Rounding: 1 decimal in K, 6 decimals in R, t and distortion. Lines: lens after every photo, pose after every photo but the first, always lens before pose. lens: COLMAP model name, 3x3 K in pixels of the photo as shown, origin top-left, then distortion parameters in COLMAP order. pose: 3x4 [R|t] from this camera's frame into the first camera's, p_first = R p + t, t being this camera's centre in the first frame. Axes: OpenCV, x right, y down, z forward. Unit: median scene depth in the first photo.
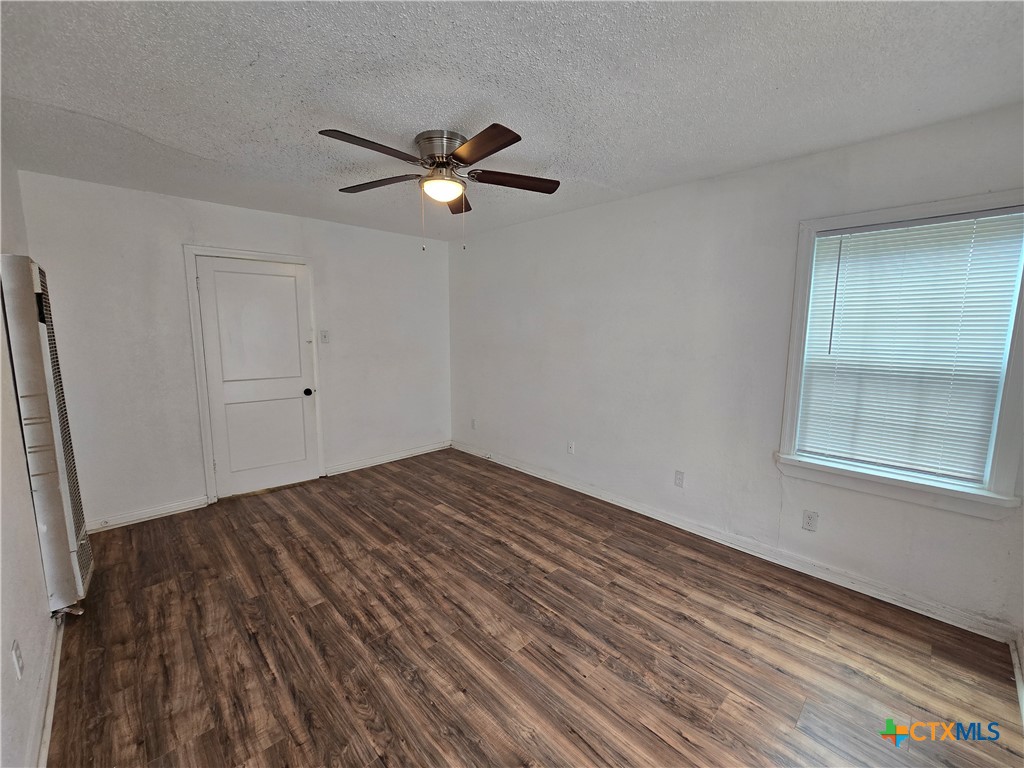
lens RADIAL K [[420.0, 0, 518.6], [0, 420.0, 385.4], [0, 0, 1]] dist [-0.002986, -0.000494]
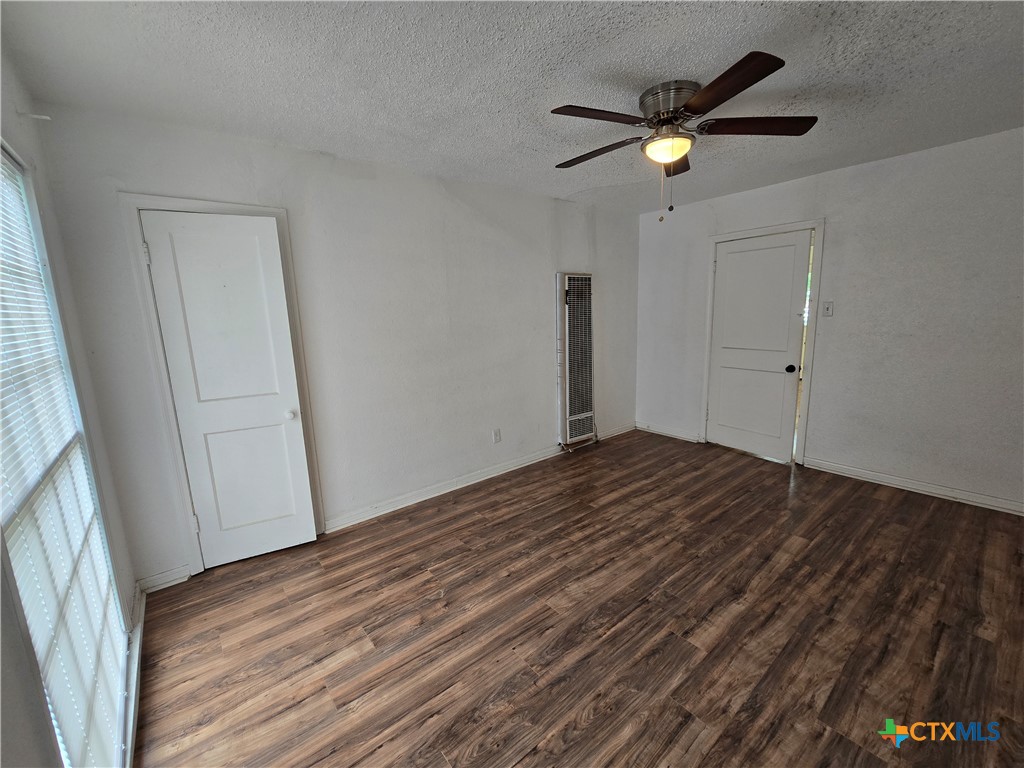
lens RADIAL K [[420.0, 0, 512.0], [0, 420.0, 386.0], [0, 0, 1]] dist [-0.002986, -0.000494]
pose [[-0.099702, 0.176826, -0.979179, 0.733010], [-0.103970, 0.976844, 0.186991, -0.086420], [0.989570, 0.120448, -0.079009, 0.699117]]
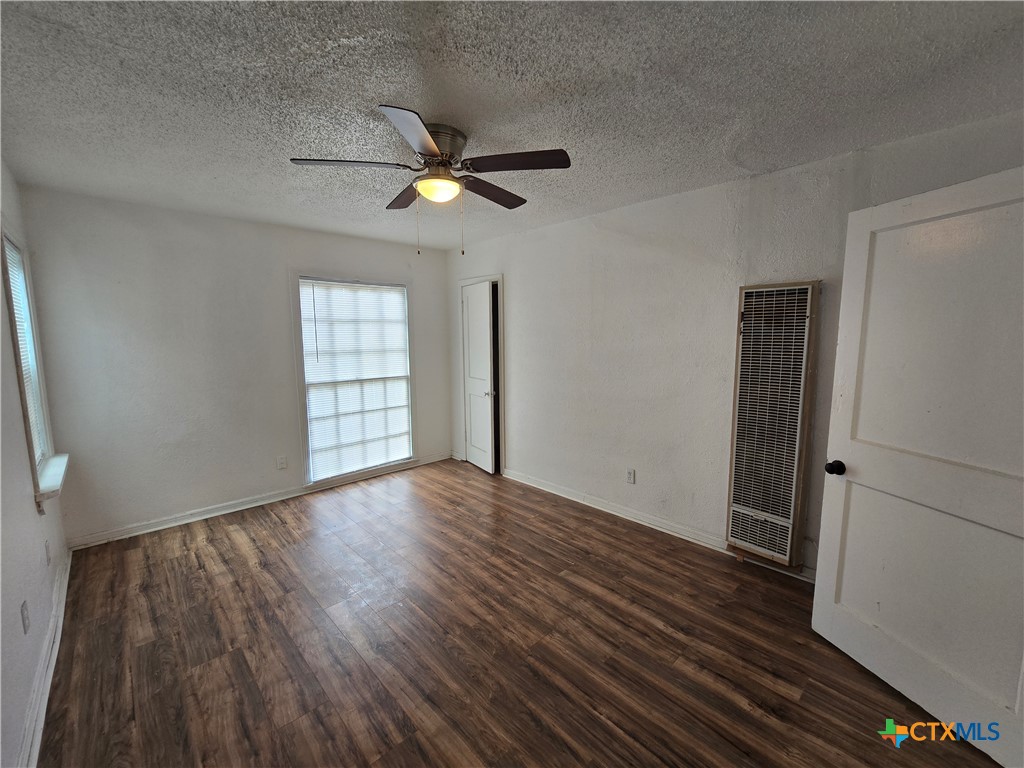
lens RADIAL K [[420.0, 0, 514.8], [0, 420.0, 376.7], [0, 0, 1]] dist [-0.002986, -0.000494]
pose [[-0.999938, -0.001122, 0.011088, -0.313989], [0.001554, 0.971162, 0.238417, -0.254434], [-0.011036, 0.238420, -0.971099, 1.760579]]
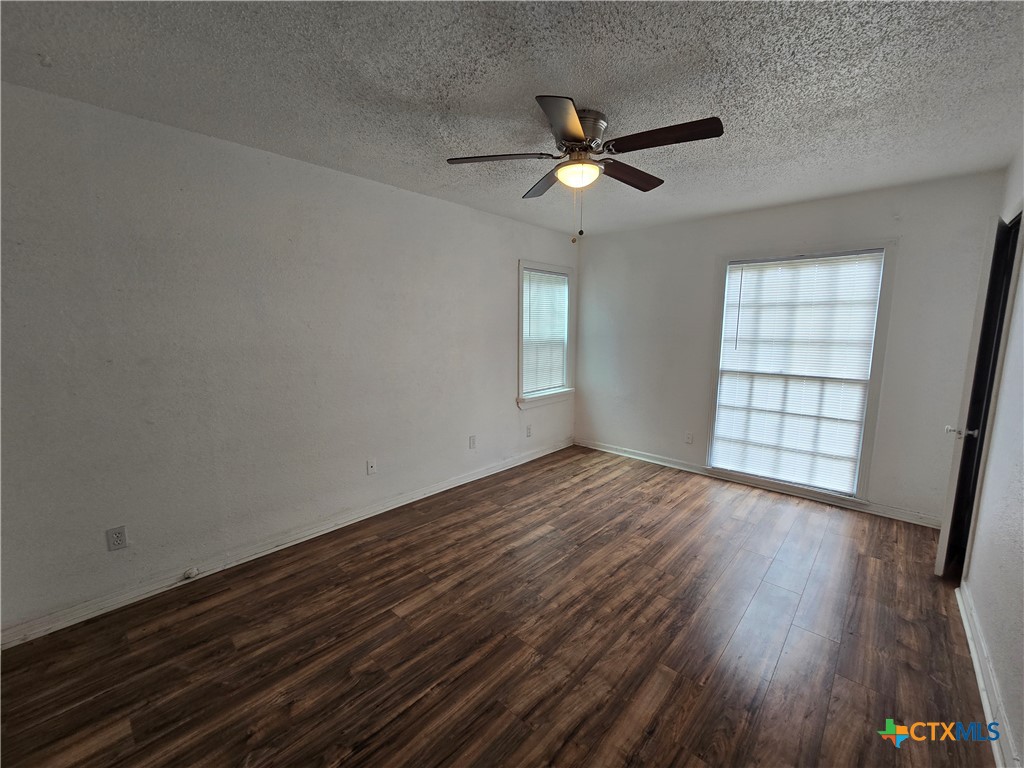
lens RADIAL K [[420.0, 0, 516.1], [0, 420.0, 377.0], [0, 0, 1]] dist [-0.002986, -0.000494]
pose [[-0.058482, -0.130427, 0.989732, -1.031436], [0.134172, 0.981406, 0.137258, -0.150902], [-0.989231, 0.140821, -0.039895, 1.087227]]
